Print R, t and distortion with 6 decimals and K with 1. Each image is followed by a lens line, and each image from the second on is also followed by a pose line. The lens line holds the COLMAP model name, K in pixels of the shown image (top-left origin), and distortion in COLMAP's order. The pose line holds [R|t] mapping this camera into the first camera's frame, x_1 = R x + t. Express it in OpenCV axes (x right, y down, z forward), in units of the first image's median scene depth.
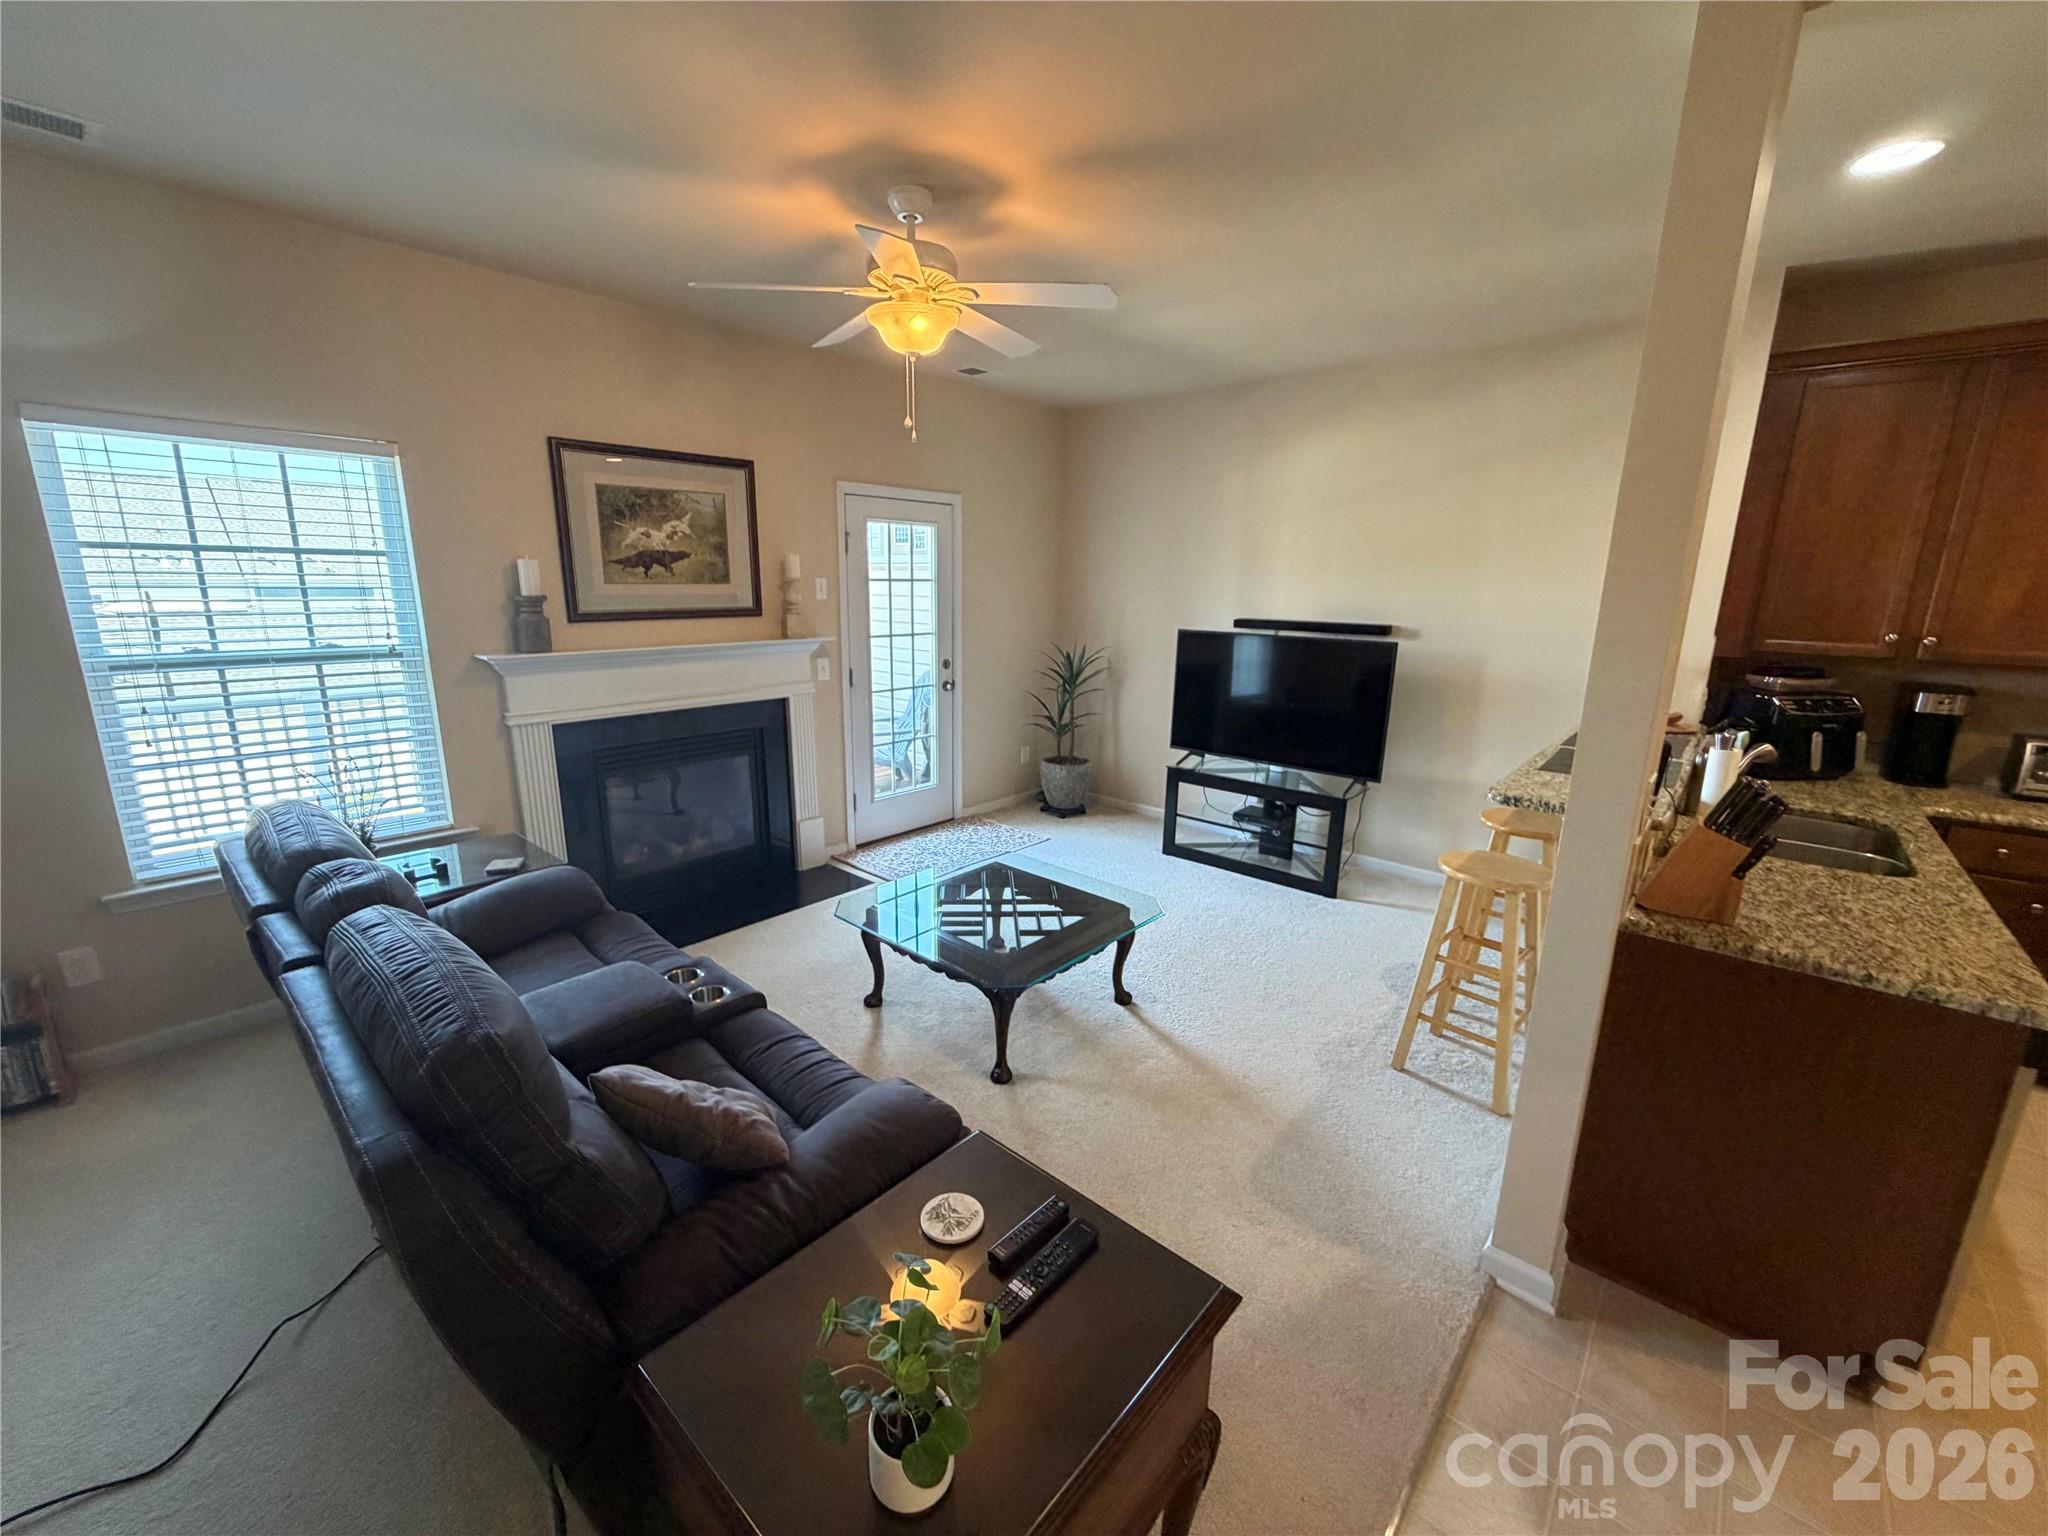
lens RADIAL K [[817.0, 0, 1019.5], [0, 817.0, 767.0], [0, 0, 1]] dist [-0.006655, -0.000691]
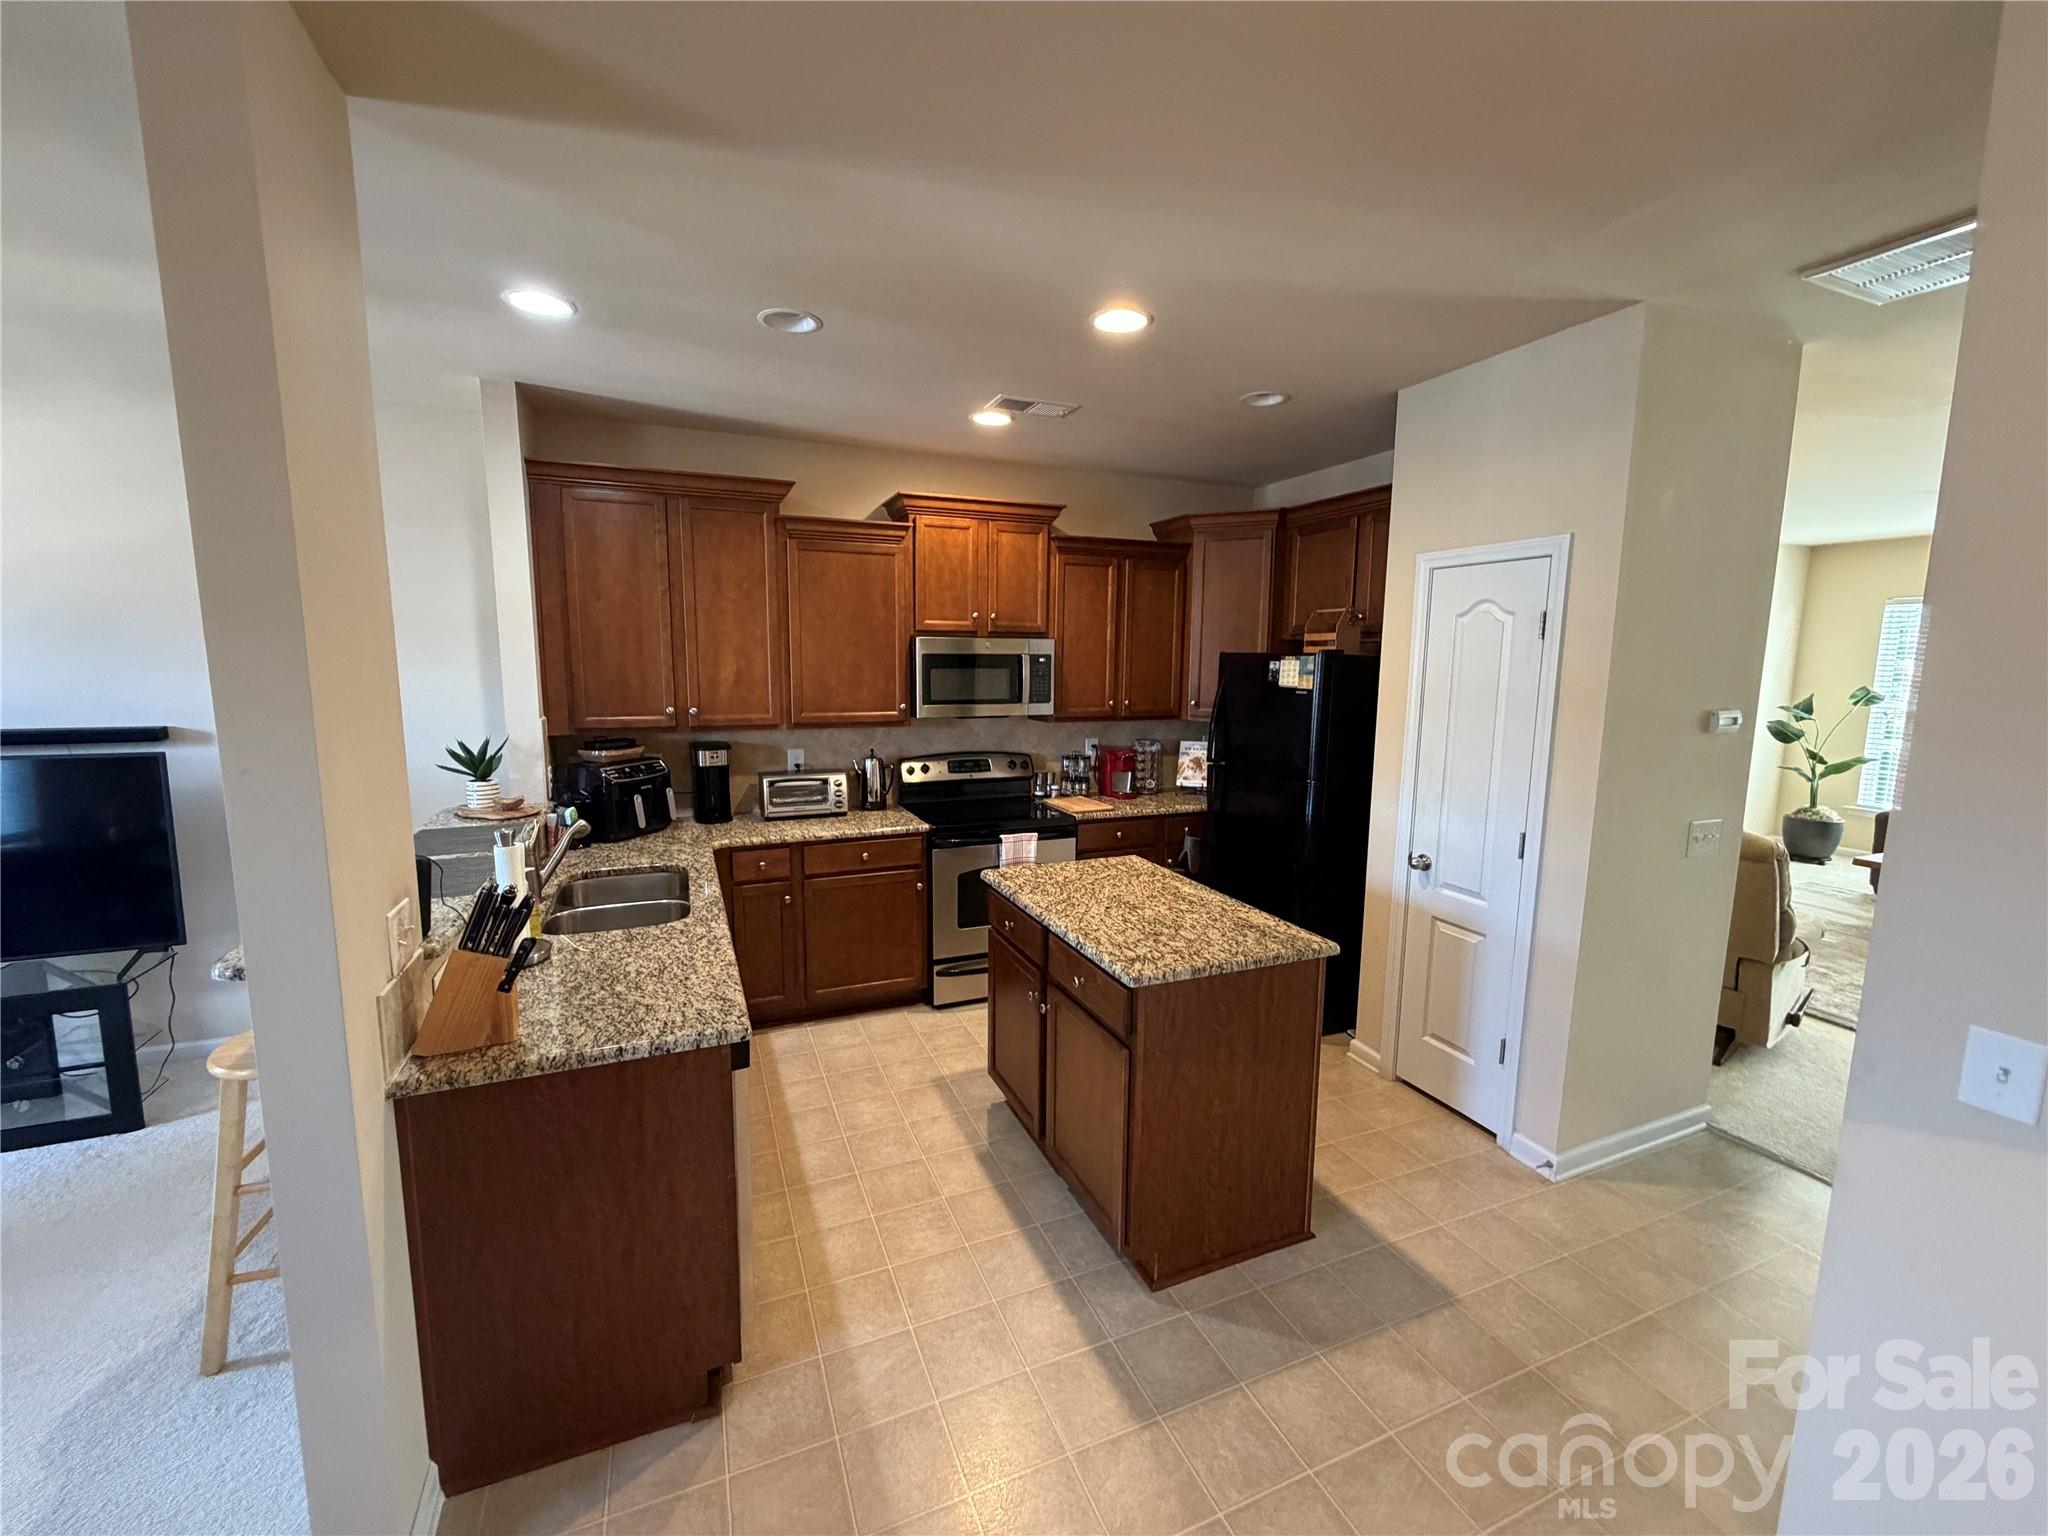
lens RADIAL K [[817.0, 0, 1031.8], [0, 817.0, 764.9], [0, 0, 1]] dist [-0.006655, -0.000691]
pose [[0.415485, -0.131278, 0.900077, 0.190460], [0.206728, 0.977264, 0.047108, -0.024008], [-0.885797, 0.166498, 0.433177, -0.002330]]
